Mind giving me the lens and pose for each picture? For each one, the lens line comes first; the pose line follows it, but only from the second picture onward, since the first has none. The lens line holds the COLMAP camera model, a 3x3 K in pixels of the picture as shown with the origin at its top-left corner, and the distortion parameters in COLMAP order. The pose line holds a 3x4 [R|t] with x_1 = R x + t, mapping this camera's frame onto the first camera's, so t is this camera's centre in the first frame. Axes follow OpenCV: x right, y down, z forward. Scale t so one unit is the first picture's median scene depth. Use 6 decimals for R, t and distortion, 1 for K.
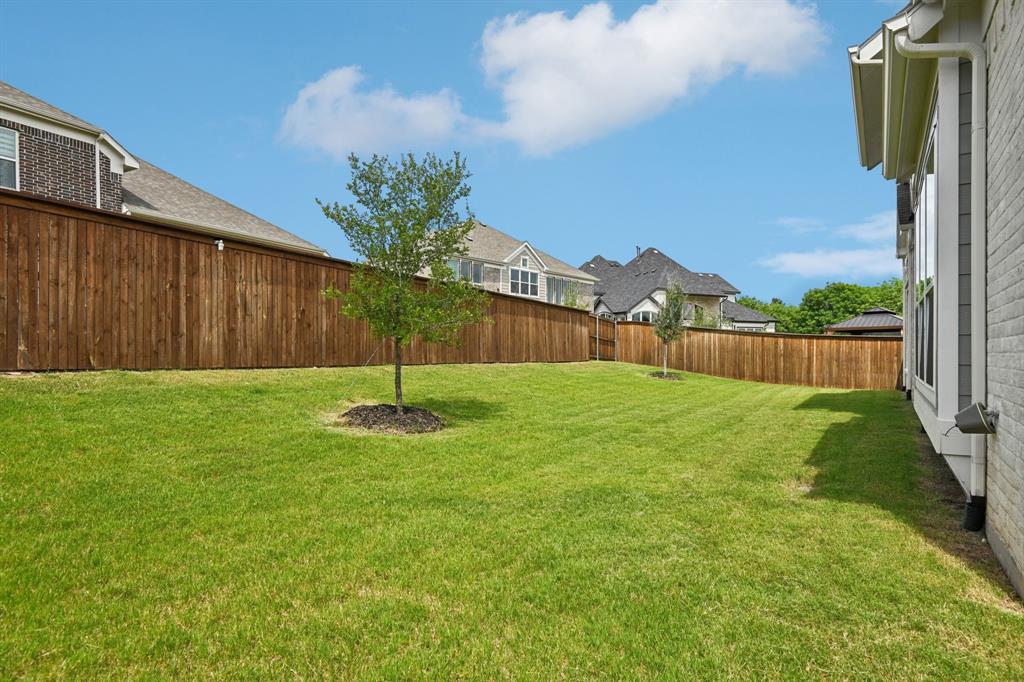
lens RADIAL K [[559.4, 0, 514.0], [0, 559.4, 350.8], [0, 0, 1]] dist [-0.014687, -0.000115]
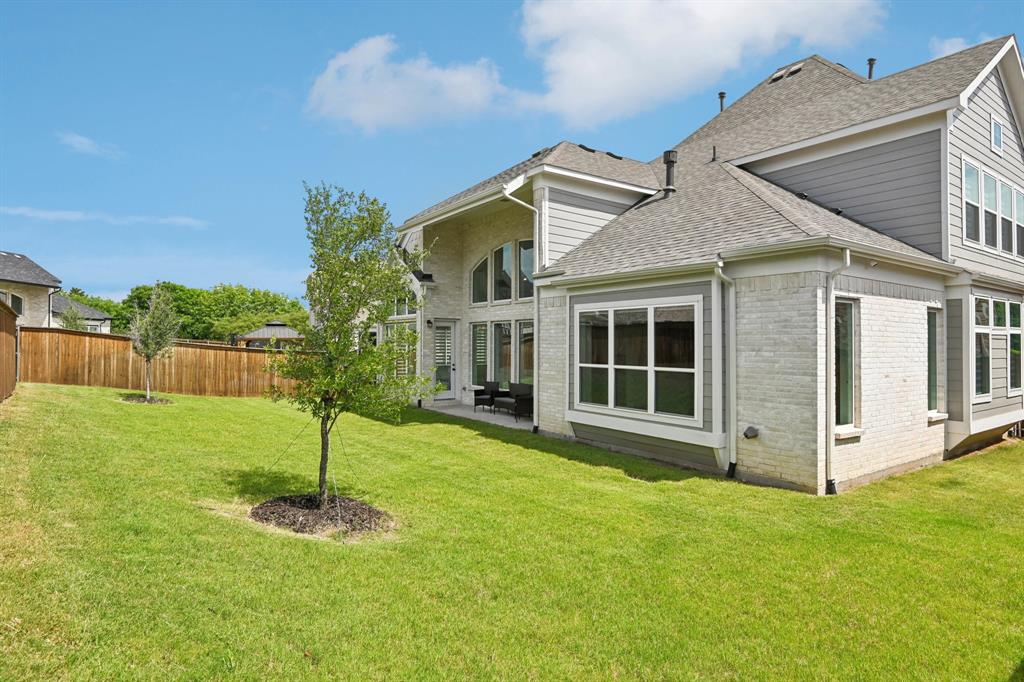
lens RADIAL K [[559.4, 0, 511.1], [0, 559.4, 340.4], [0, 0, 1]] dist [-0.014687, -0.000115]
pose [[0.382400, 0.008763, 0.923956, -0.271472], [-0.005766, 0.999958, -0.007097, -0.038416], [-0.923979, -0.002613, 0.382434, 0.144891]]
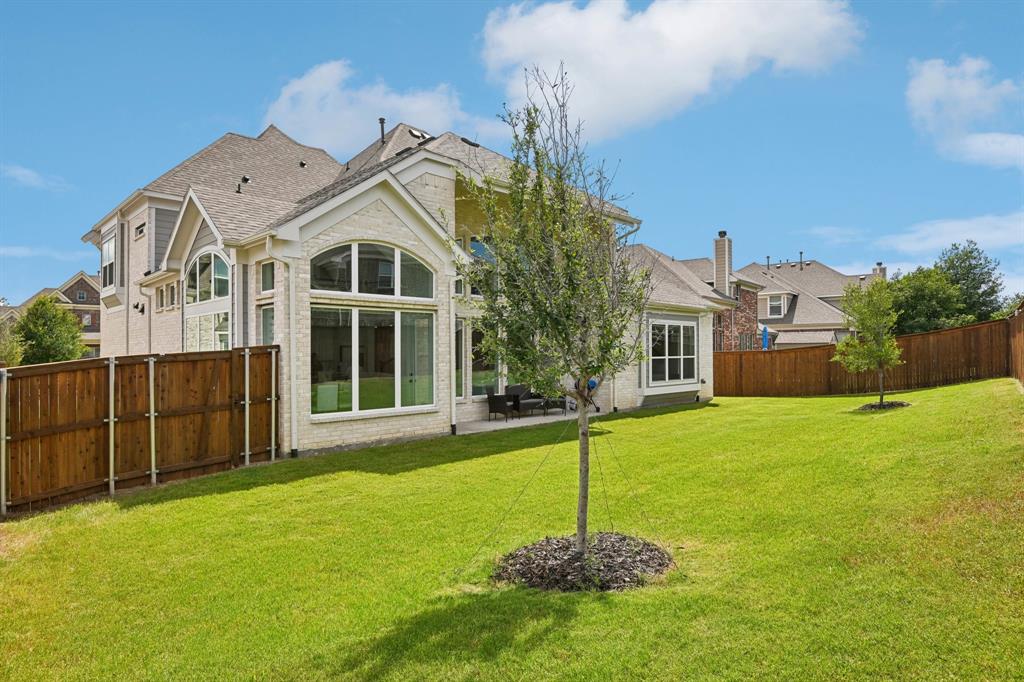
lens RADIAL K [[610.5, 0, 512.4], [0, 610.5, 342.8], [0, 0, 1]] dist [-0.004758, -0.000270]
pose [[-0.981587, 0.007048, 0.190884, 0.282588], [0.004969, 0.999923, -0.011371, -0.032042], [-0.190949, -0.010213, -0.981547, 1.229632]]
